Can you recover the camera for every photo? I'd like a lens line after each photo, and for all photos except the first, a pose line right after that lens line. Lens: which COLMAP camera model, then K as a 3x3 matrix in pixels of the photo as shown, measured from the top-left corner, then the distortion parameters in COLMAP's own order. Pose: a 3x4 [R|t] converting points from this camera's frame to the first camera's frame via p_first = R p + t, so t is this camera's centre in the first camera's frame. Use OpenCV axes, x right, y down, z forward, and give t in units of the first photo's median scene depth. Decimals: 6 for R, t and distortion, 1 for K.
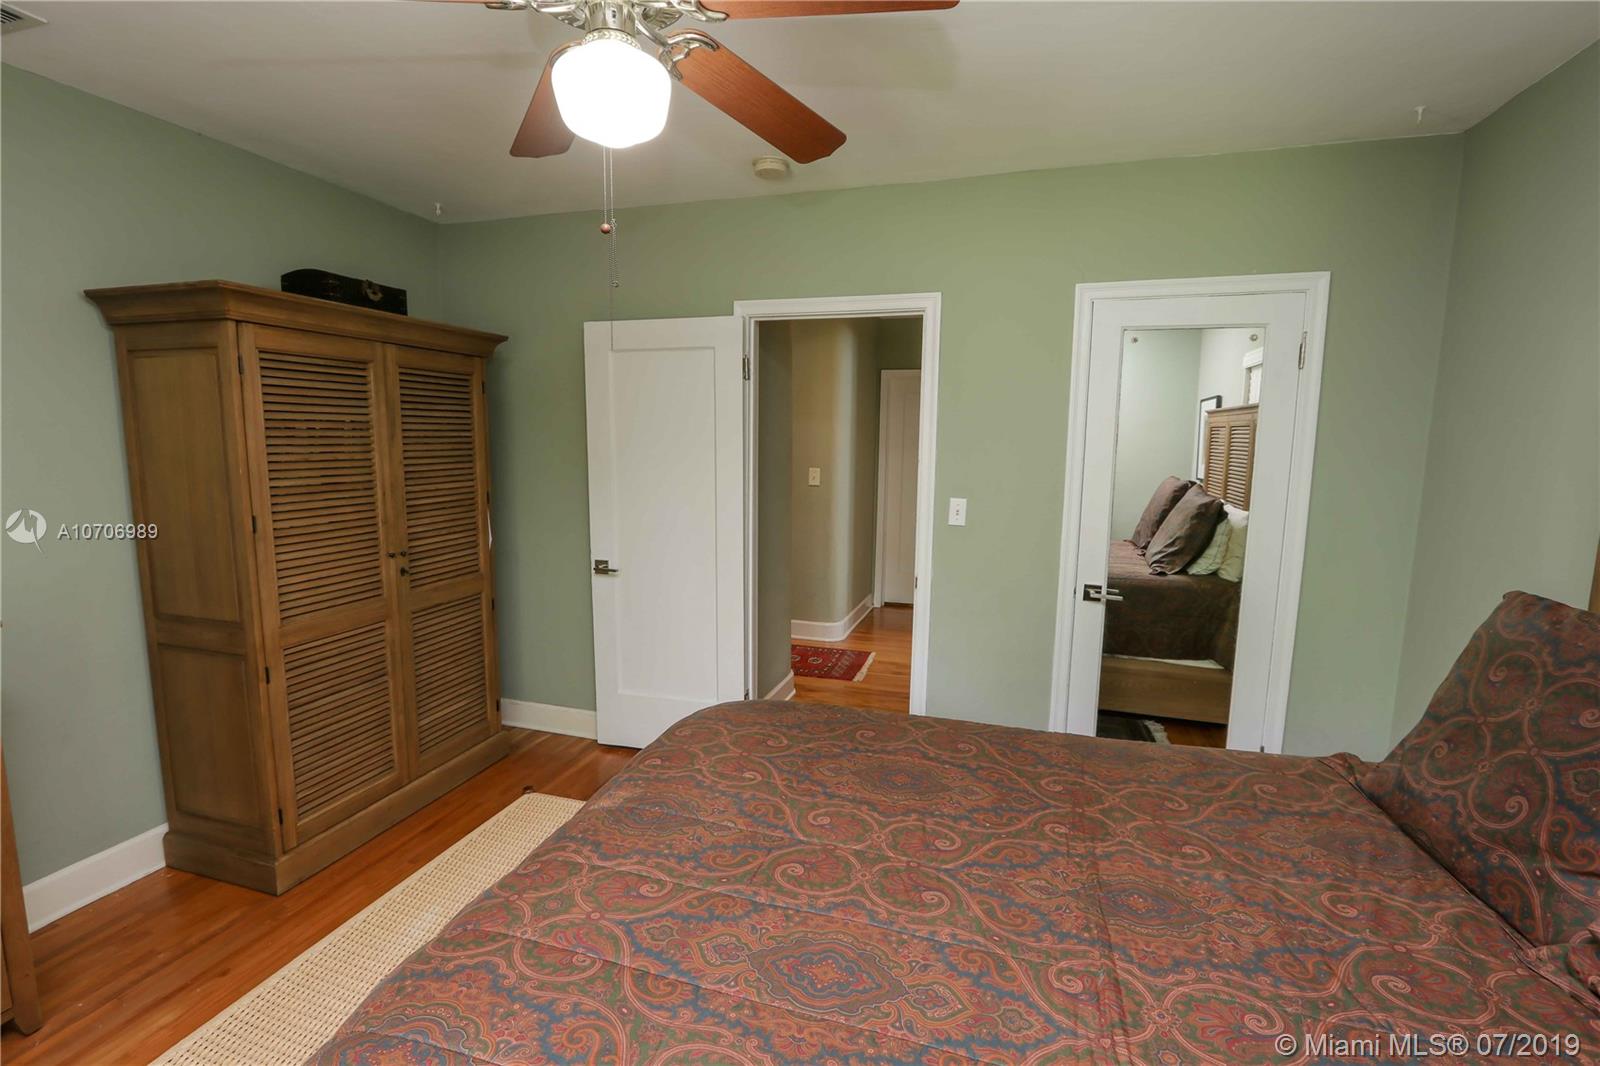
lens RADIAL K [[759.0, 0, 816.8], [0, 759.0, 538.5], [0, 0, 1]] dist [-0.003613, -0.000397]
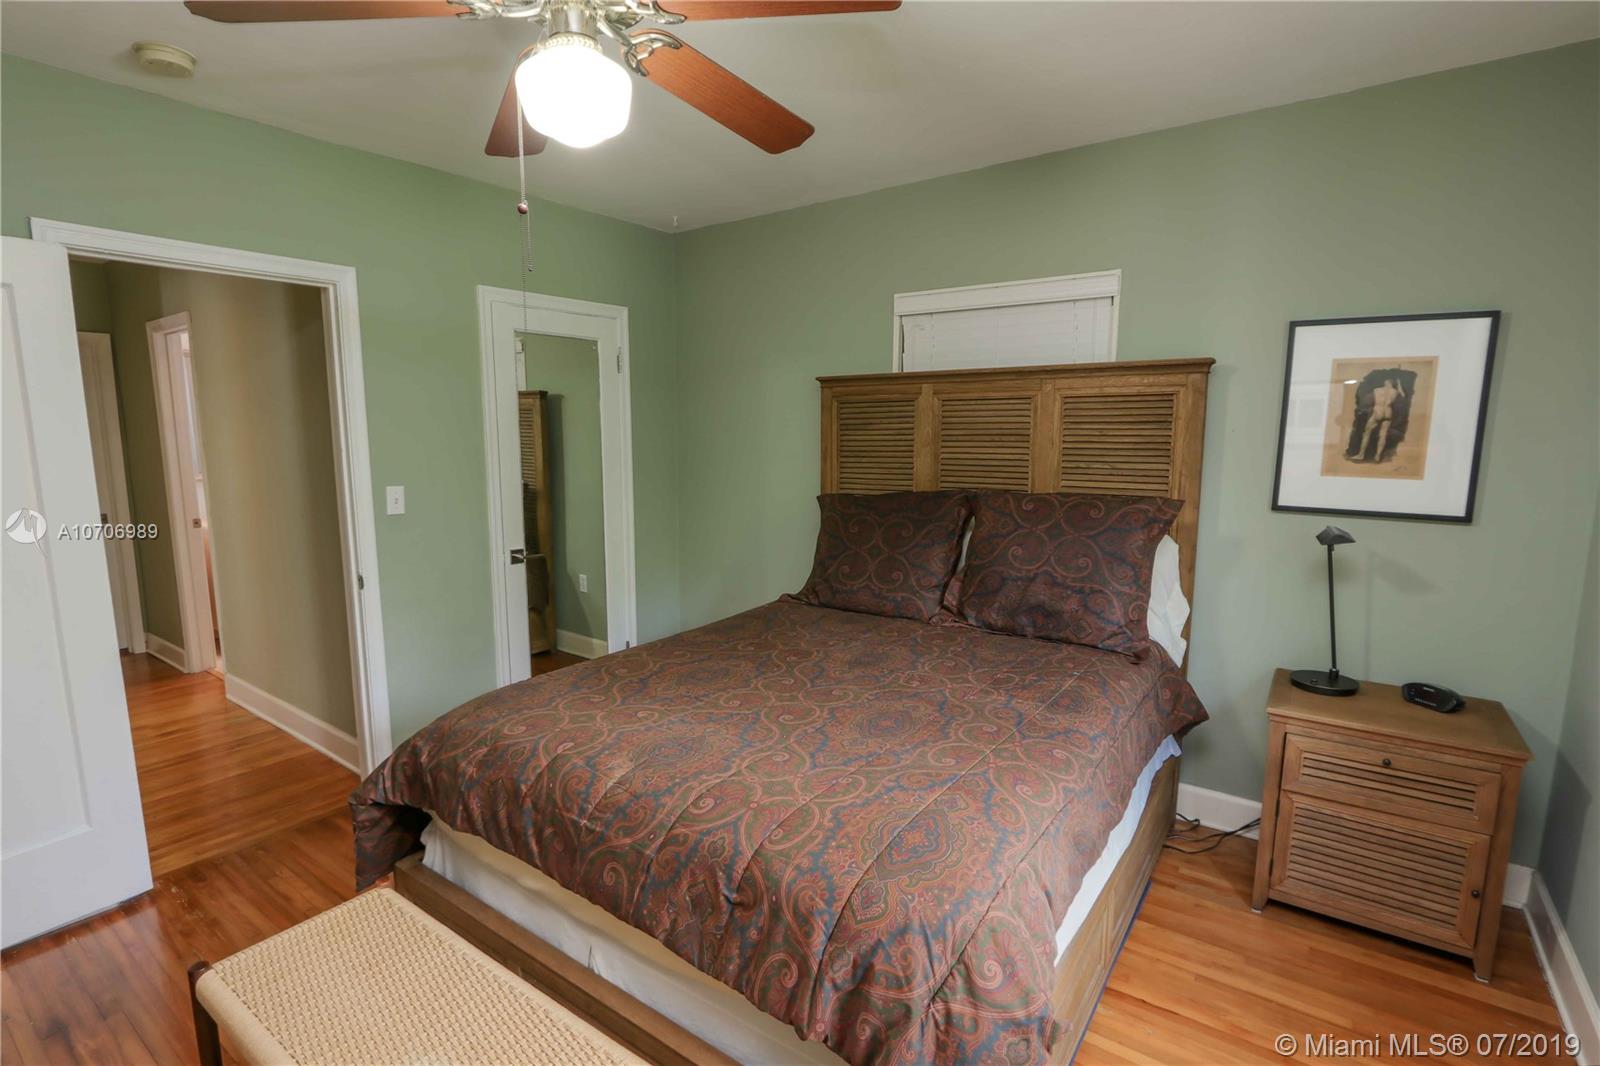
lens RADIAL K [[759.0, 0, 816.8], [0, 759.0, 538.5], [0, 0, 1]] dist [-0.003613, -0.000397]
pose [[0.309447, -0.151341, 0.938796, -1.011839], [0.131498, 0.984579, 0.115377, -0.050728], [-0.941781, 0.087746, 0.324576, 0.331345]]
